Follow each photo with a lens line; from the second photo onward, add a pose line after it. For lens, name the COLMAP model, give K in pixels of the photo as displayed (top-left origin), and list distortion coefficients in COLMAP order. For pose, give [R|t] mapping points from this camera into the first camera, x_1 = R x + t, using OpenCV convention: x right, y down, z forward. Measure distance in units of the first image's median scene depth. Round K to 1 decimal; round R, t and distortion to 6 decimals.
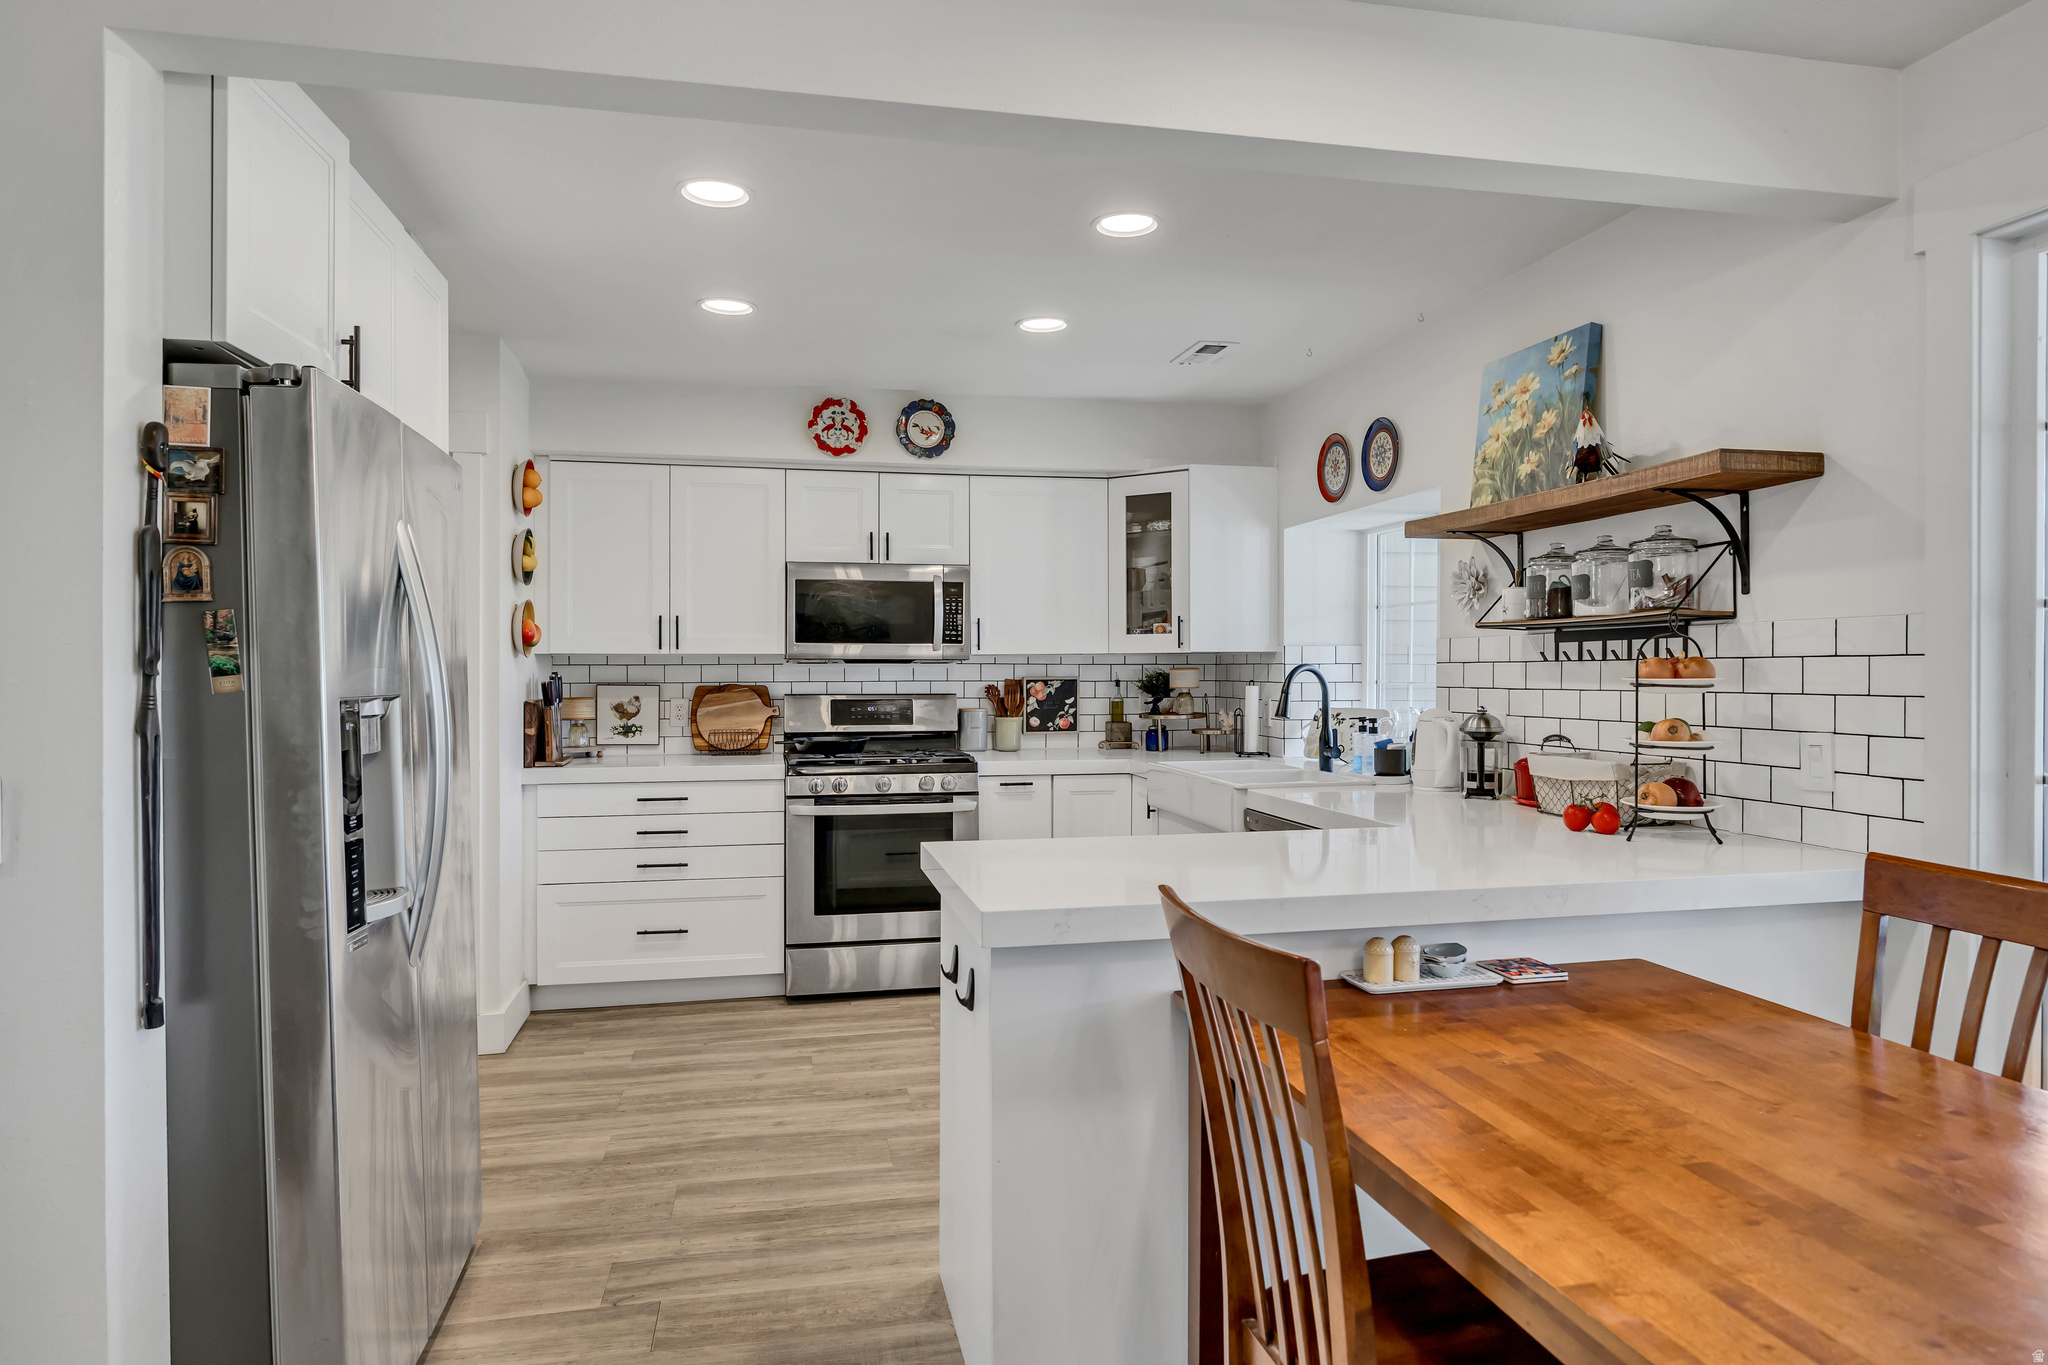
lens RADIAL K [[1170.8, 0, 1013.1], [0, 1170.8, 673.8], [0, 0, 1]] dist [-0.026220, -0.001070]
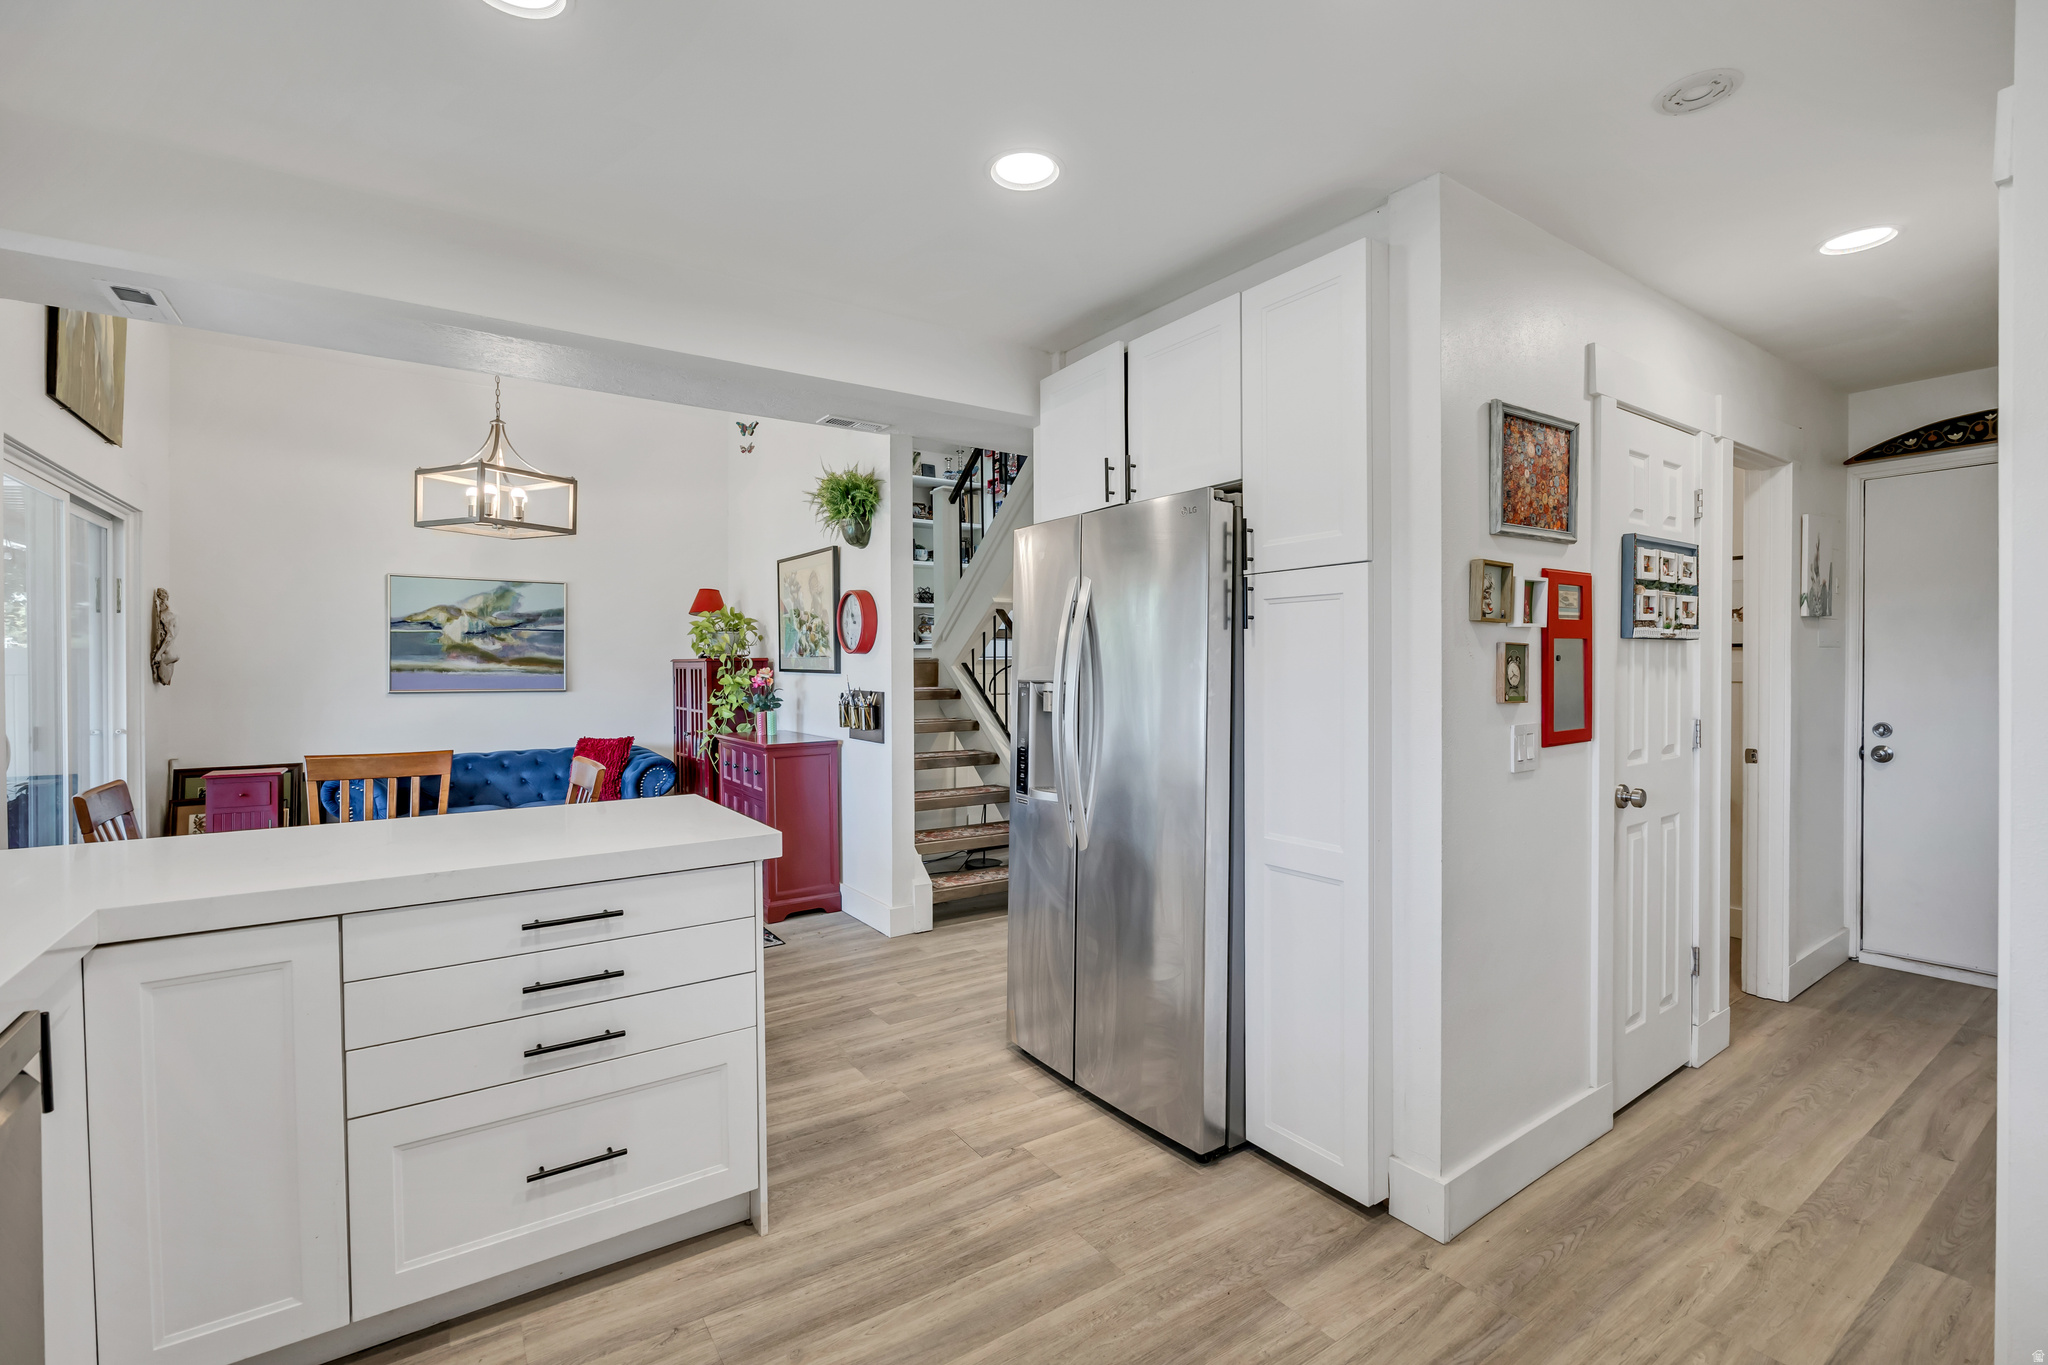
lens RADIAL K [[902.4, 0, 1008.4], [0, 902.4, 671.5], [0, 0, 1]] dist [-0.006520, 0.000329]
pose [[-0.926159, 0.013070, -0.376907, 0.021363], [0.008686, 0.999873, 0.013328, -0.006313], [0.377034, 0.009070, -0.926155, 1.057406]]
